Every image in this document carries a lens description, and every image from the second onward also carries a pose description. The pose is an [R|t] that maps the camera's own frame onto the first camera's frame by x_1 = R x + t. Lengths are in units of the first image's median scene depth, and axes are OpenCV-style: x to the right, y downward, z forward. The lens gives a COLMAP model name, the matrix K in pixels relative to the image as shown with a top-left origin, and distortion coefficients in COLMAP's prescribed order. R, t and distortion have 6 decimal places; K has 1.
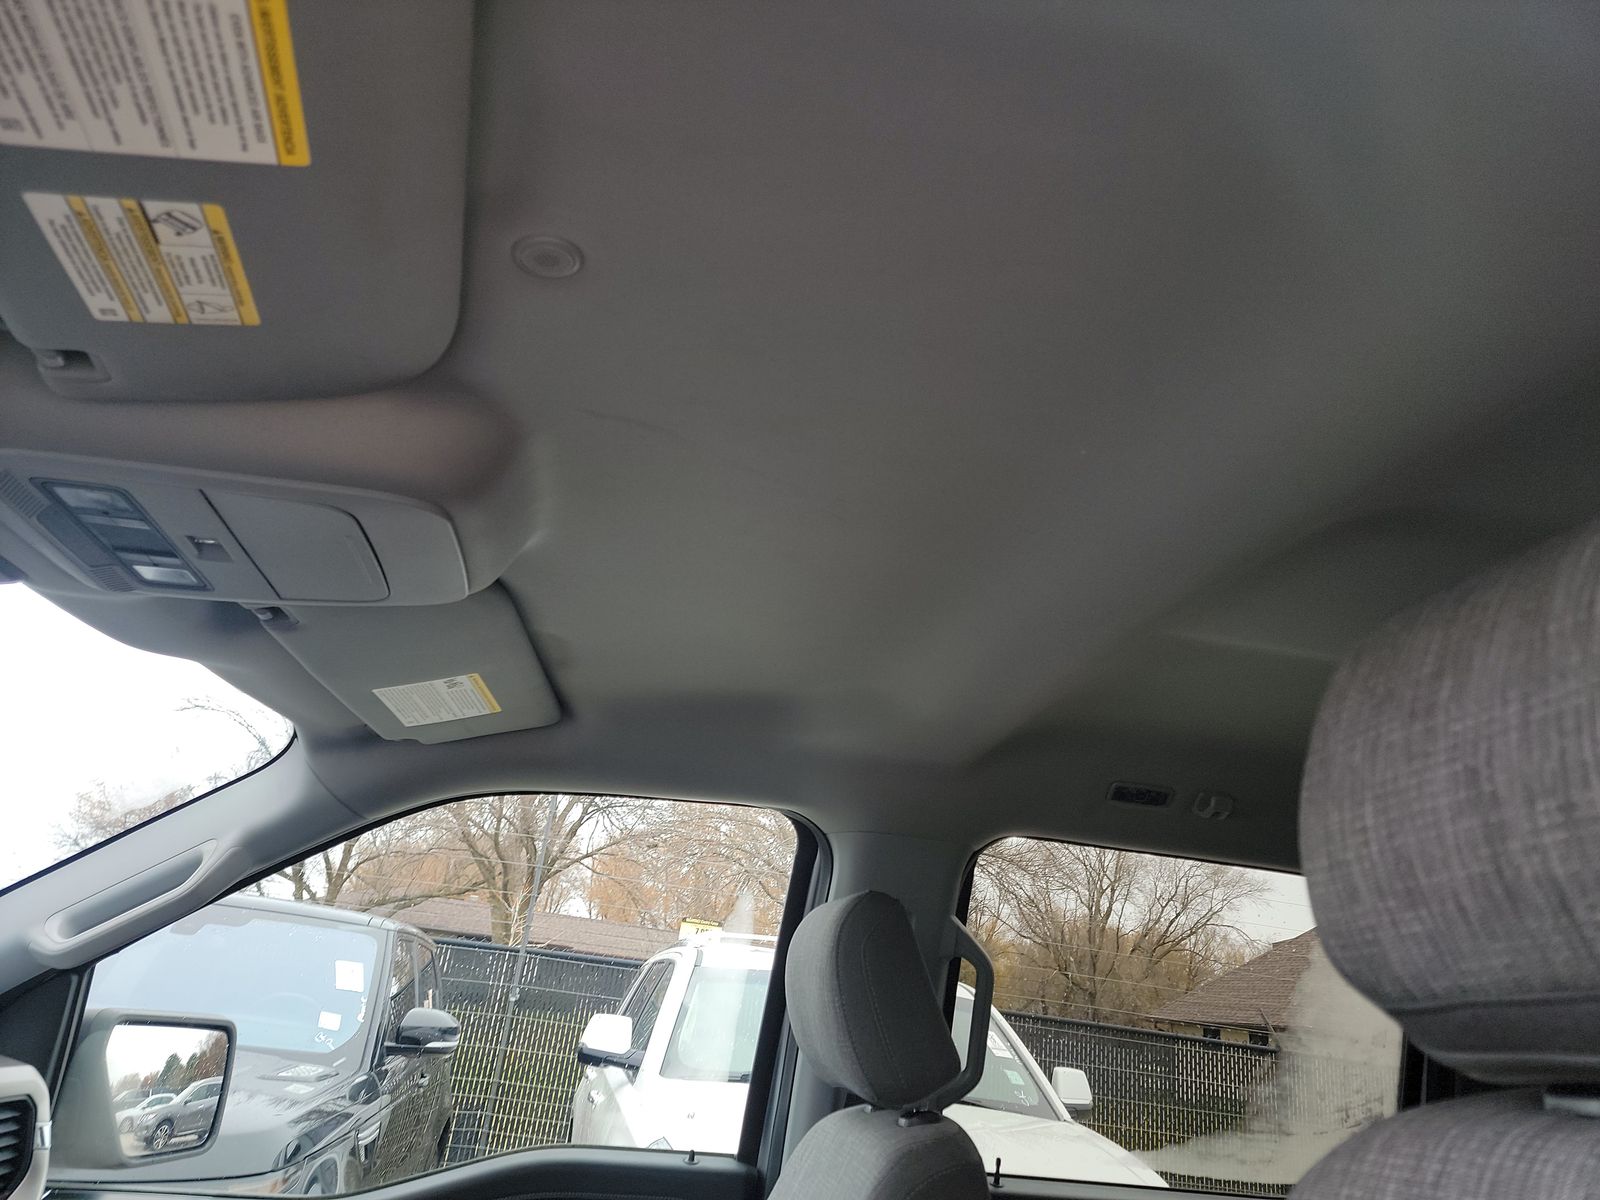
lens RADIAL K [[1084.9, 0, 809.1], [0, 1084.9, 594.7], [0, 0, 1]] dist [0.088069, -0.075667]
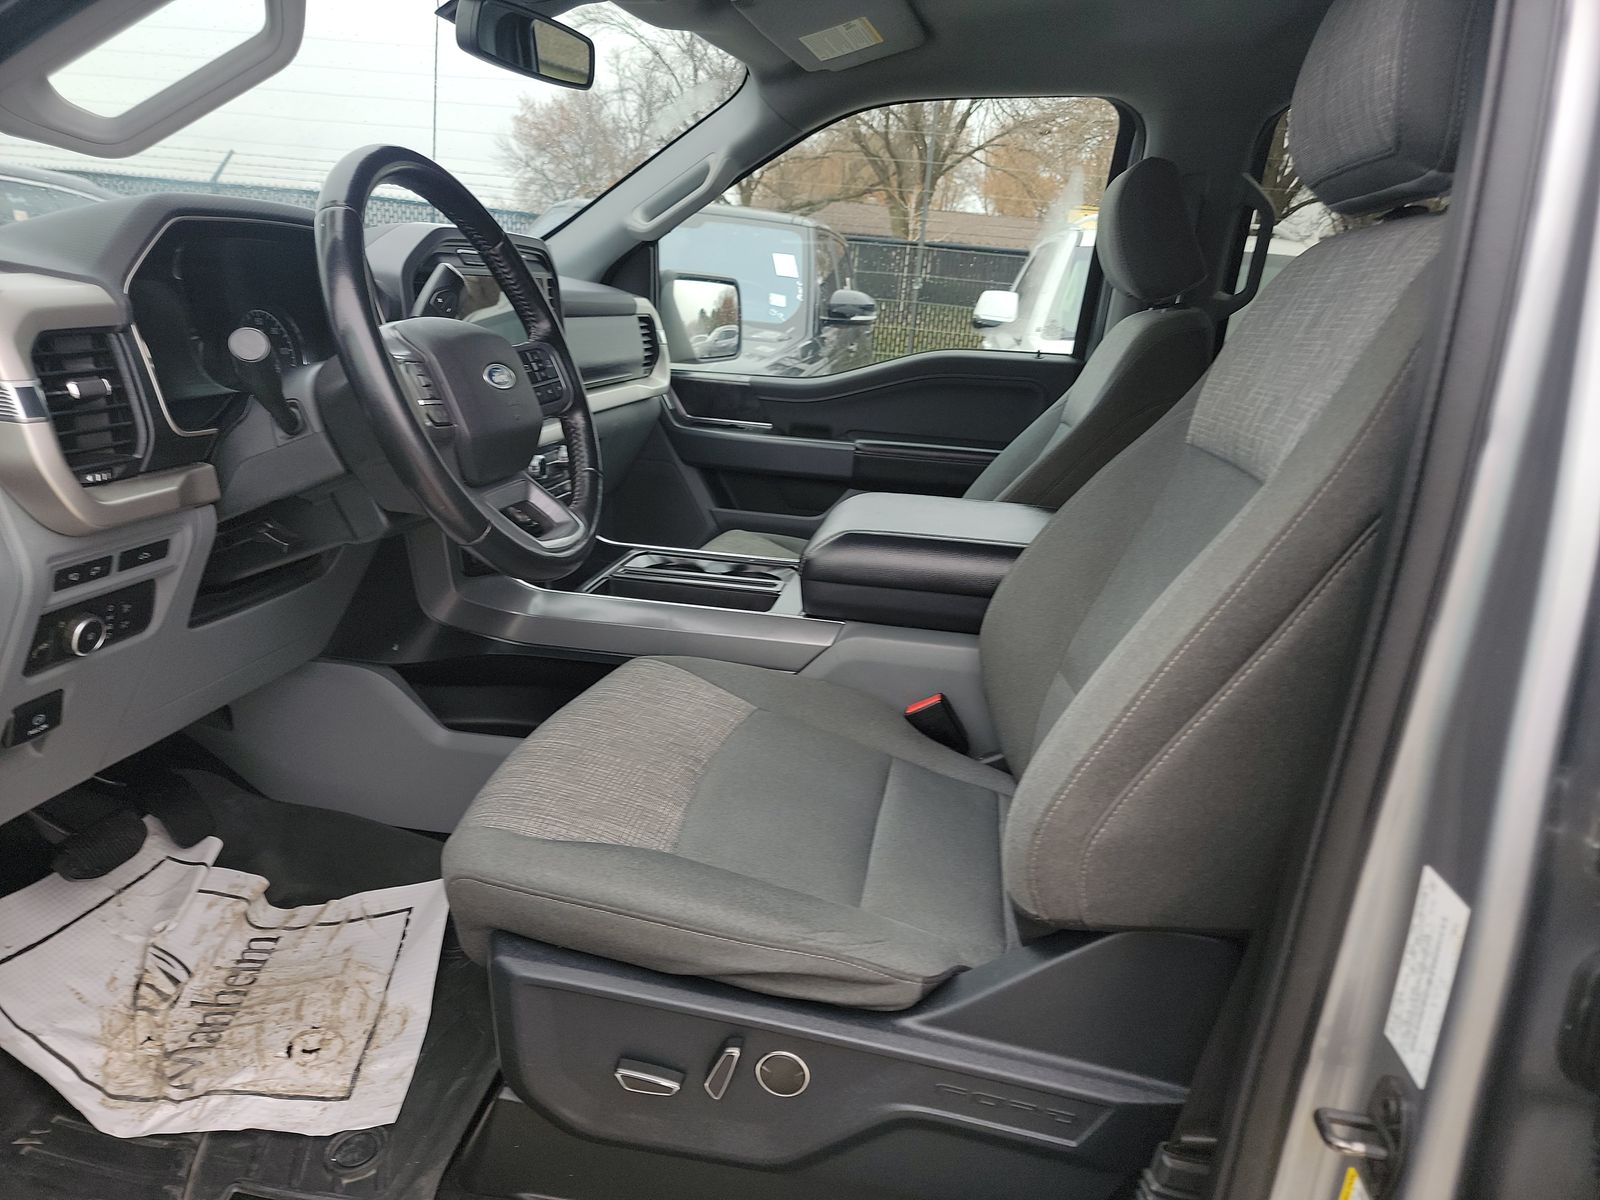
lens RADIAL K [[1084.9, 0, 809.1], [0, 1084.9, 594.7], [0, 0, 1]] dist [0.088069, -0.075667]
pose [[0.941282, 0.061469, -0.331980, 0.026914], [0.143309, 0.817569, 0.557713, -0.022746], [0.305698, -0.572540, 0.760754, -0.097131]]
